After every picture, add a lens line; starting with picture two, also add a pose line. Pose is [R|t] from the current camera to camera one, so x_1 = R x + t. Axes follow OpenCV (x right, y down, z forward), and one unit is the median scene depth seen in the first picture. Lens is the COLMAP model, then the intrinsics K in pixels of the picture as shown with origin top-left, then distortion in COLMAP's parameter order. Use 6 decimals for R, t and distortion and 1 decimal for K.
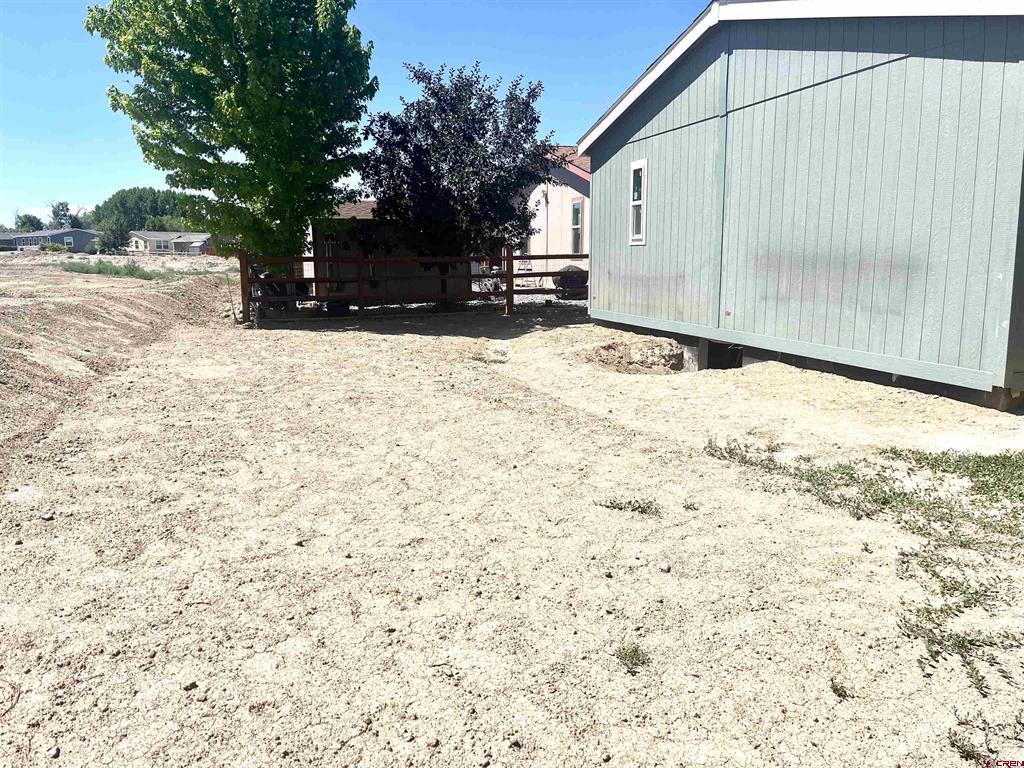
lens RADIAL K [[778.2, 0, 506.2], [0, 778.2, 383.9], [0, 0, 1]] dist [0.062754, -0.072279]
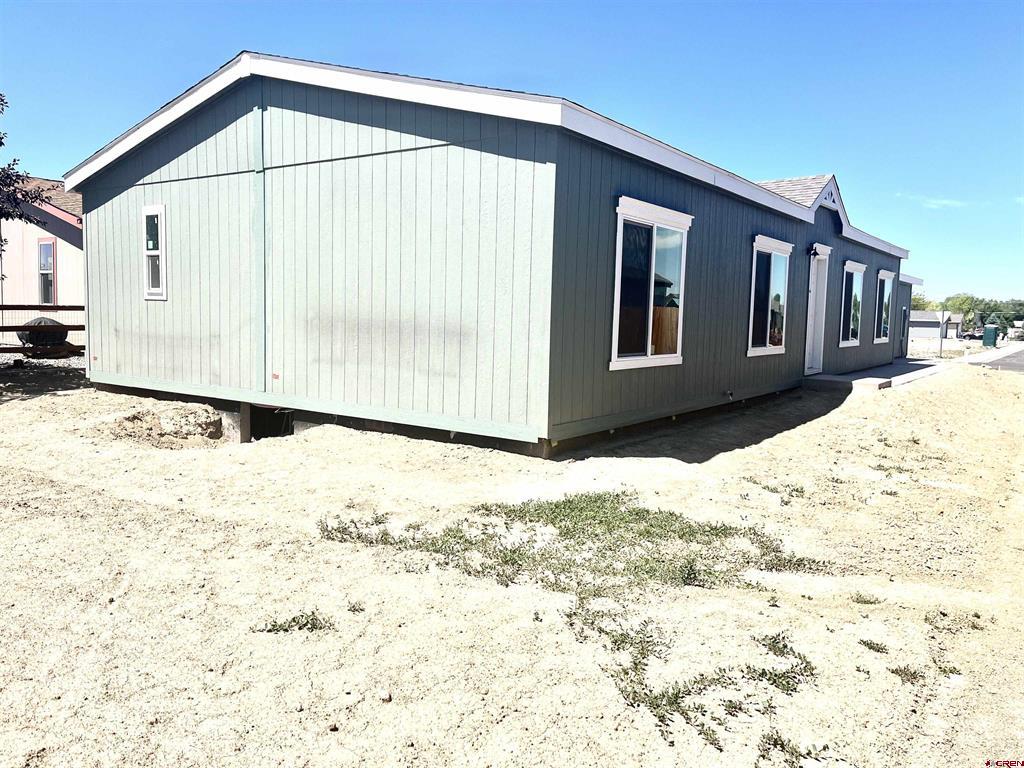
lens RADIAL K [[778.2, 0, 507.9], [0, 778.2, 383.6], [0, 0, 1]] dist [0.062754, -0.072279]
pose [[0.794642, -0.032059, 0.606231, -0.095343], [0.072506, 0.996469, -0.042345, -0.028422], [-0.602732, 0.077605, 0.794161, 0.103099]]
